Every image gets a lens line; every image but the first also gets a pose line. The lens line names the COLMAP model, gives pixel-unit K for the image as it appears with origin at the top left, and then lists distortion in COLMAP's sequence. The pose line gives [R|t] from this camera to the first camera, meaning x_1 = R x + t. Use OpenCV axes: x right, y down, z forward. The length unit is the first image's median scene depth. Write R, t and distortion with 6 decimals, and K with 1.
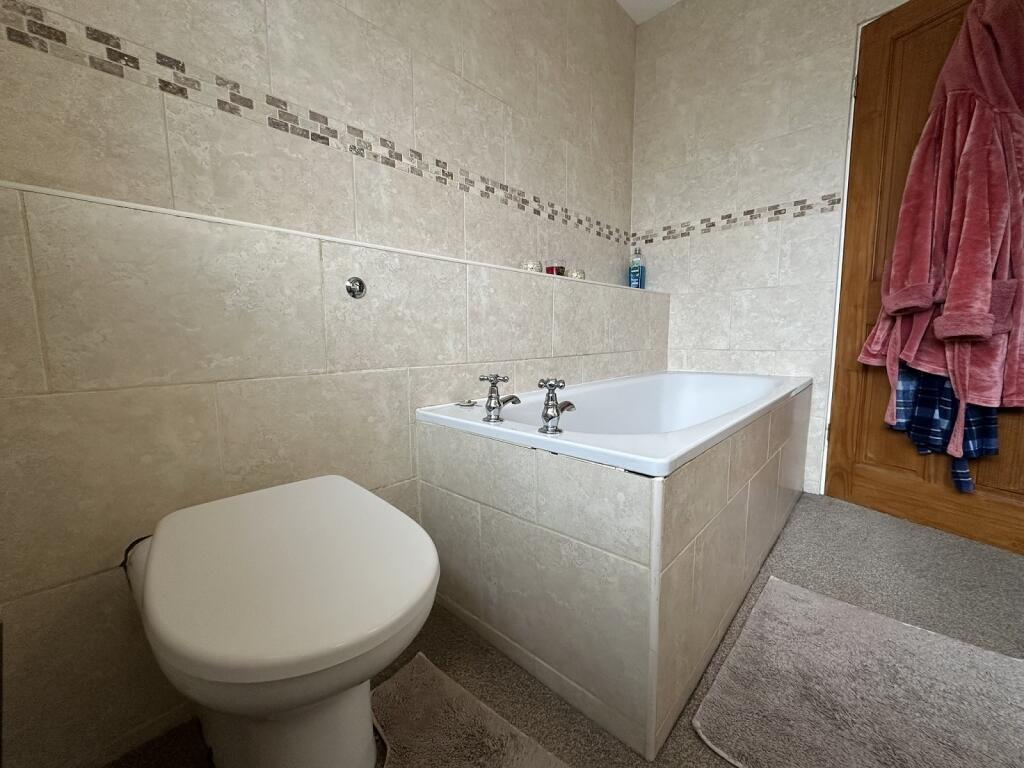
lens RADIAL K [[409.2, 0, 511.9], [0, 409.2, 385.9], [0, 0, 1]] dist [0.001234, 0.000020]
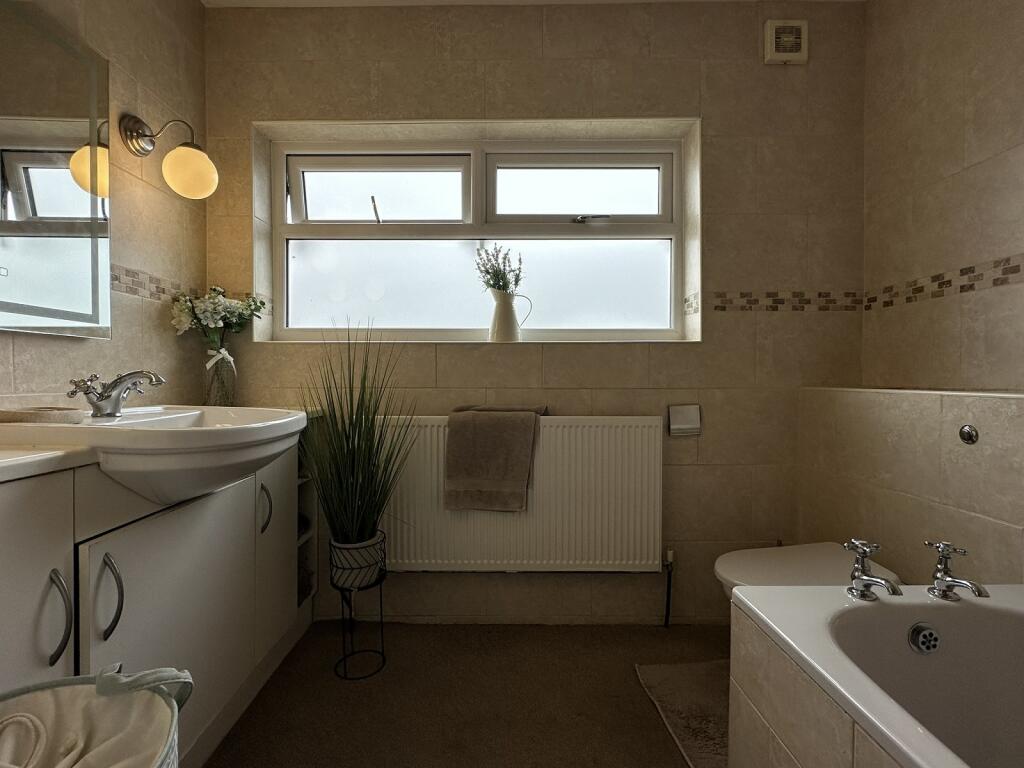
lens RADIAL K [[485.0, 0, 509.9], [0, 485.0, 382.9], [0, 0, 1]] dist [0.000353, 0.000089]
pose [[-0.724823, 0.016037, -0.688748, 1.450980], [-0.075721, 0.991818, 0.102780, -0.437854], [0.684761, 0.126650, -0.717678, 1.132117]]
